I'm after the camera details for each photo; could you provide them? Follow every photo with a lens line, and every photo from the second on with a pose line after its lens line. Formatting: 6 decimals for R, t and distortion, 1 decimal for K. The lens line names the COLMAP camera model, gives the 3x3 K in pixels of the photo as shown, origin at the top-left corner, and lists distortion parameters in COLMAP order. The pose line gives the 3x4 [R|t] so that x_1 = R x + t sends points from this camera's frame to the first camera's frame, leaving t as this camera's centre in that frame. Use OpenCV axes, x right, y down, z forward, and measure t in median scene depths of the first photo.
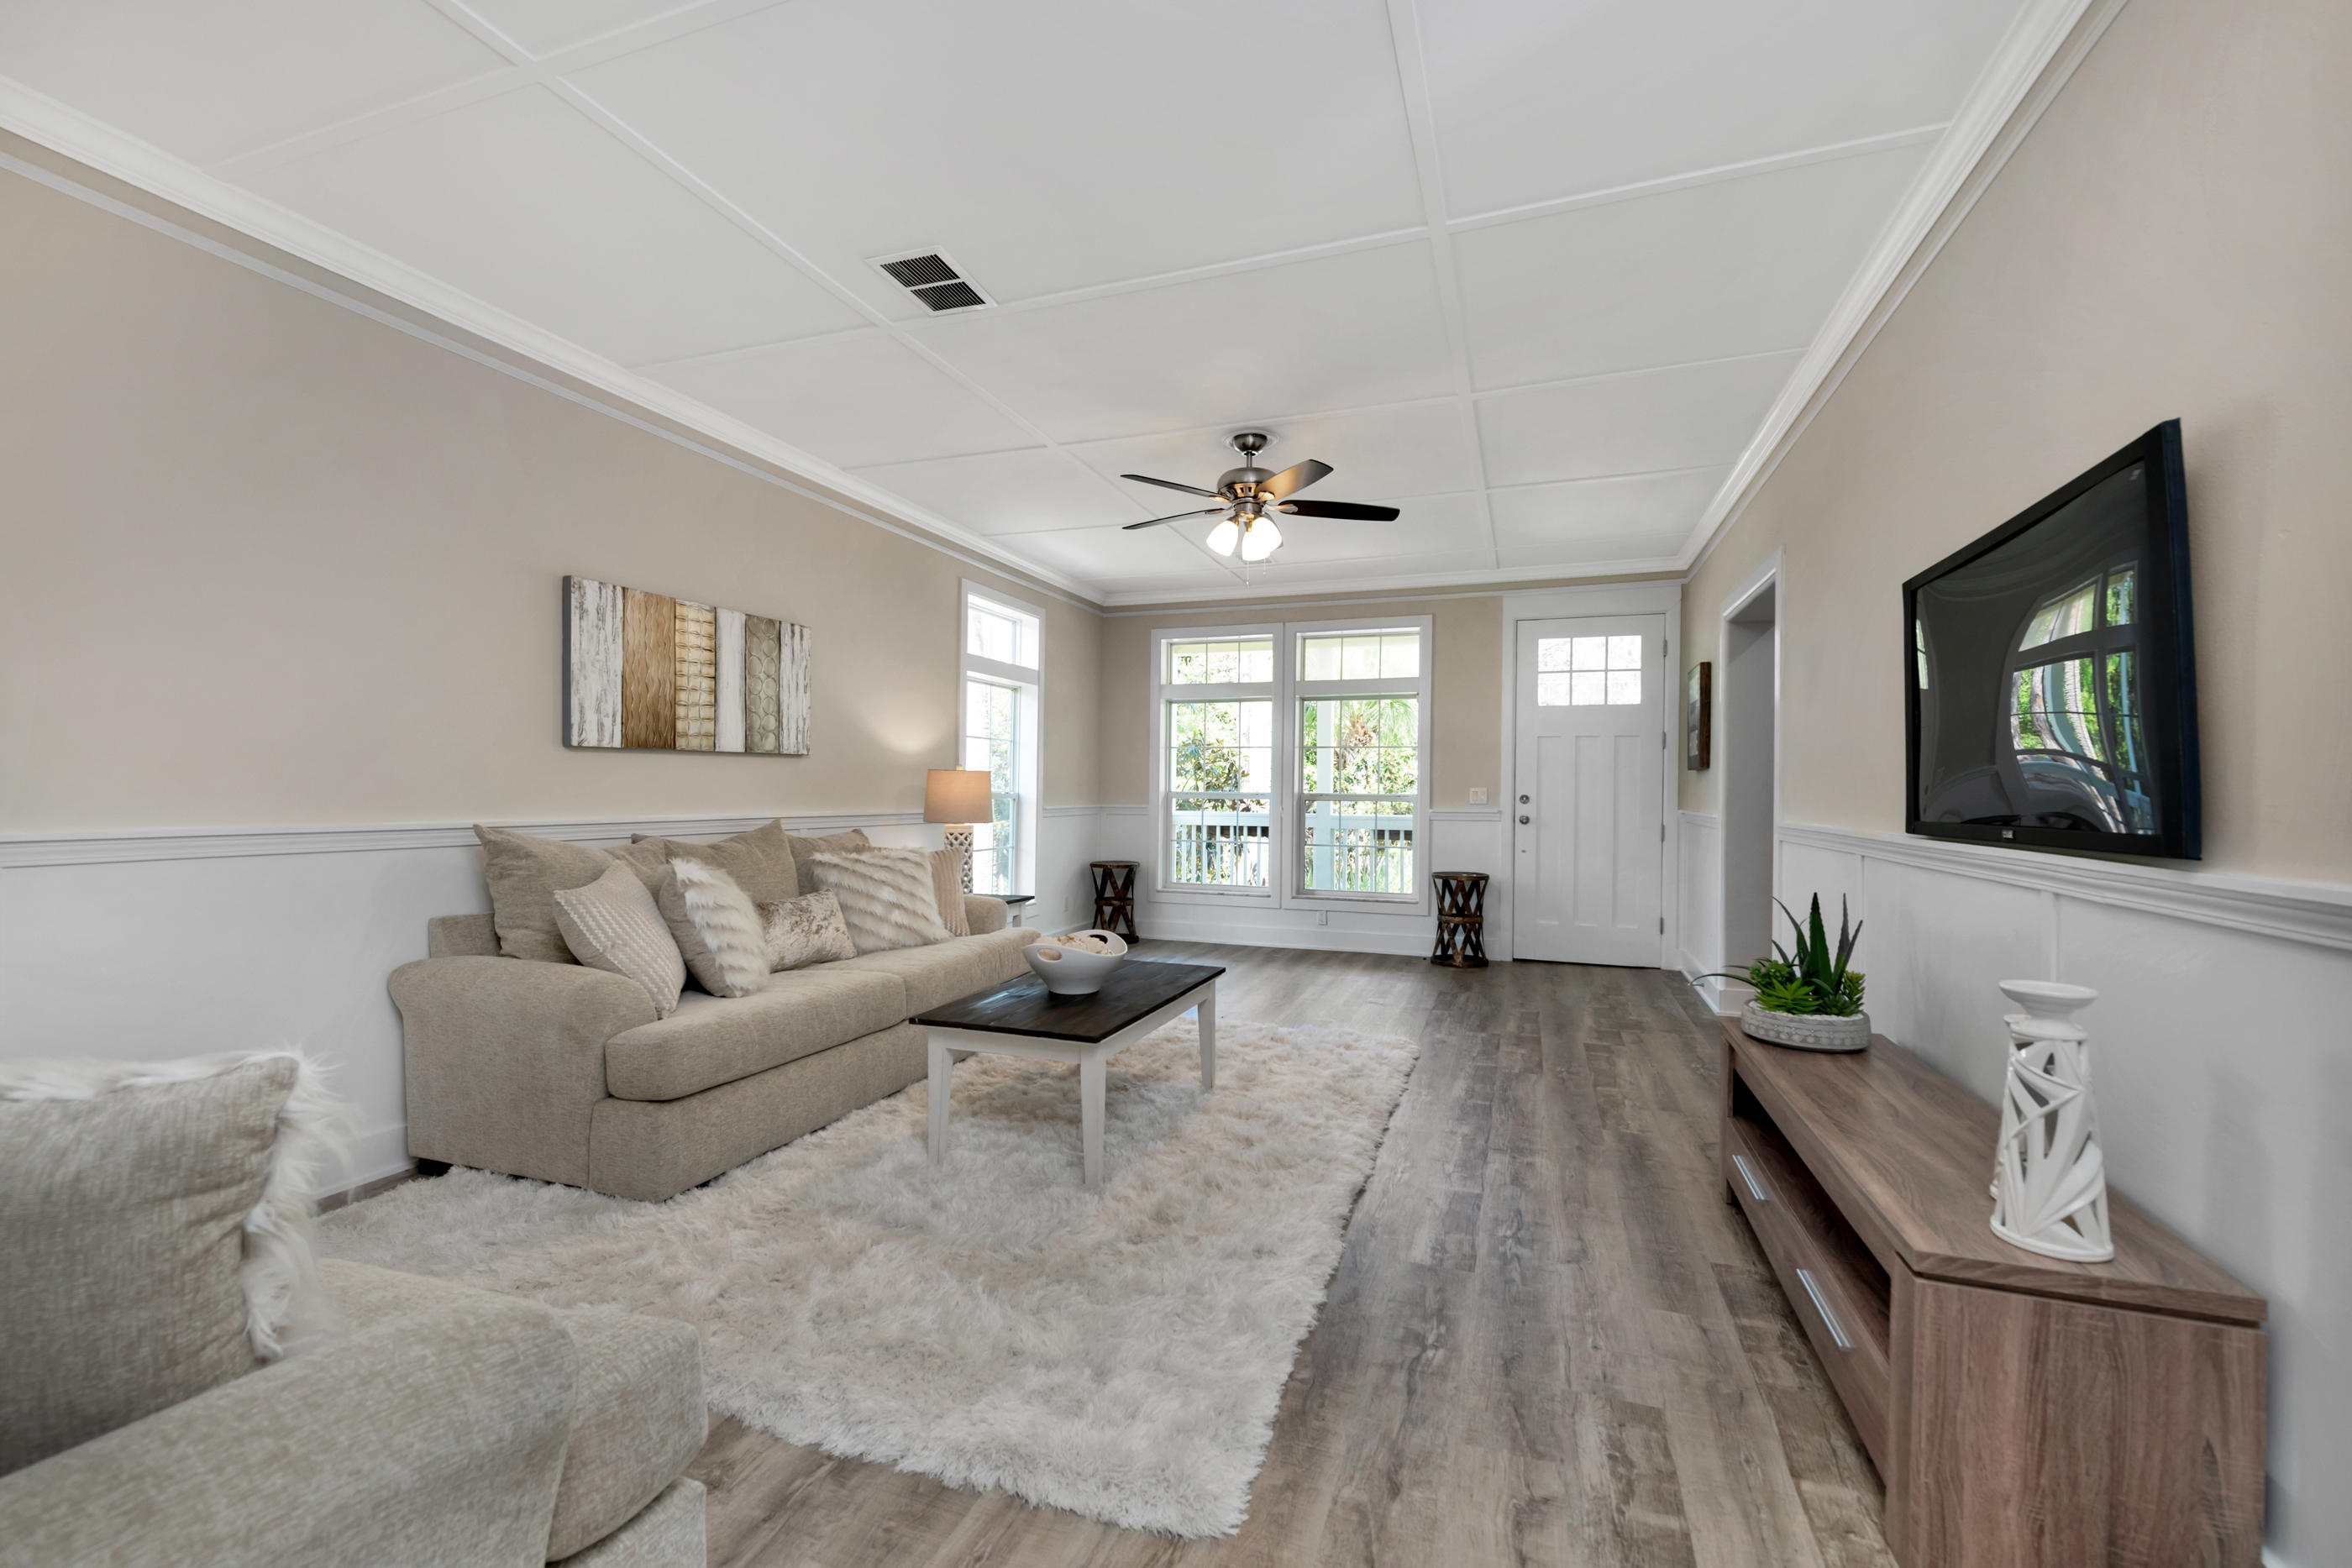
lens RADIAL K [[944.7, 0, 1186.0], [0, 944.7, 780.1], [0, 0, 1]] dist [-0.000057, -0.002186]
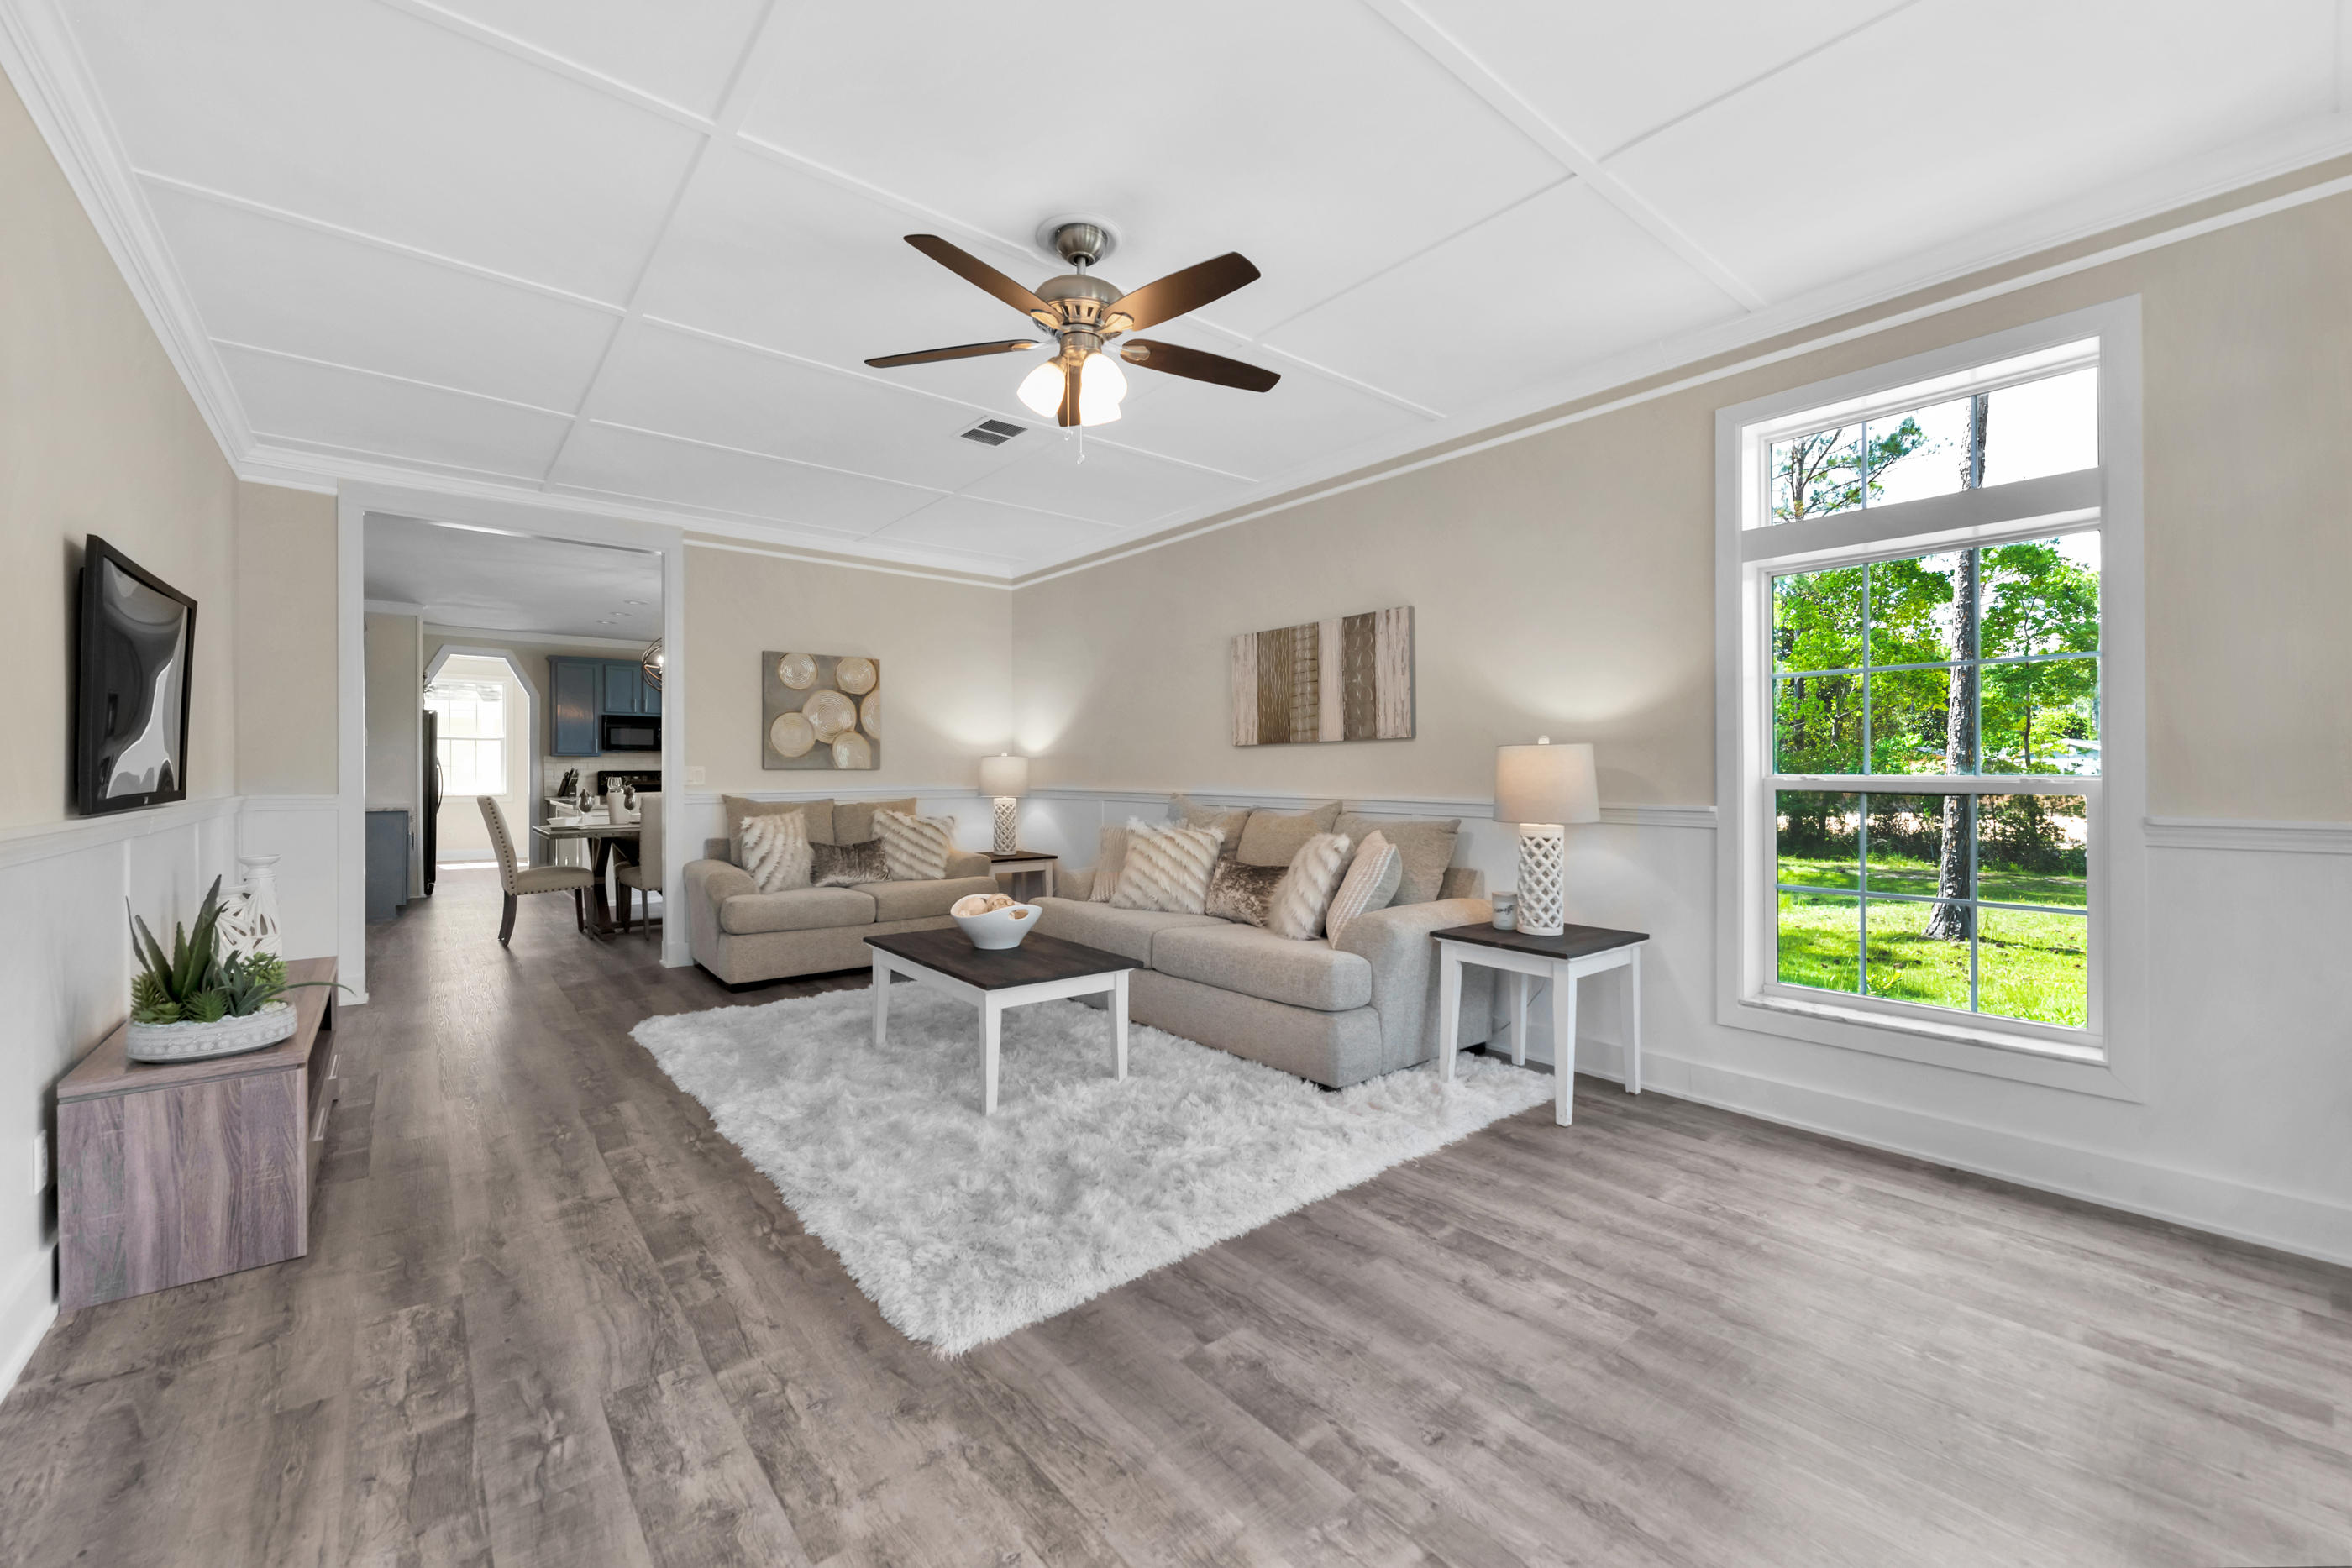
lens RADIAL K [[944.7, 0, 1186.0], [0, 944.7, 780.1], [0, 0, 1]] dist [-0.000057, -0.002186]
pose [[-0.507127, 0.003719, -0.861863, 0.667460], [0.004424, 0.999989, 0.001712, 0.016367], [0.861860, -0.002944, -0.507138, 1.573901]]
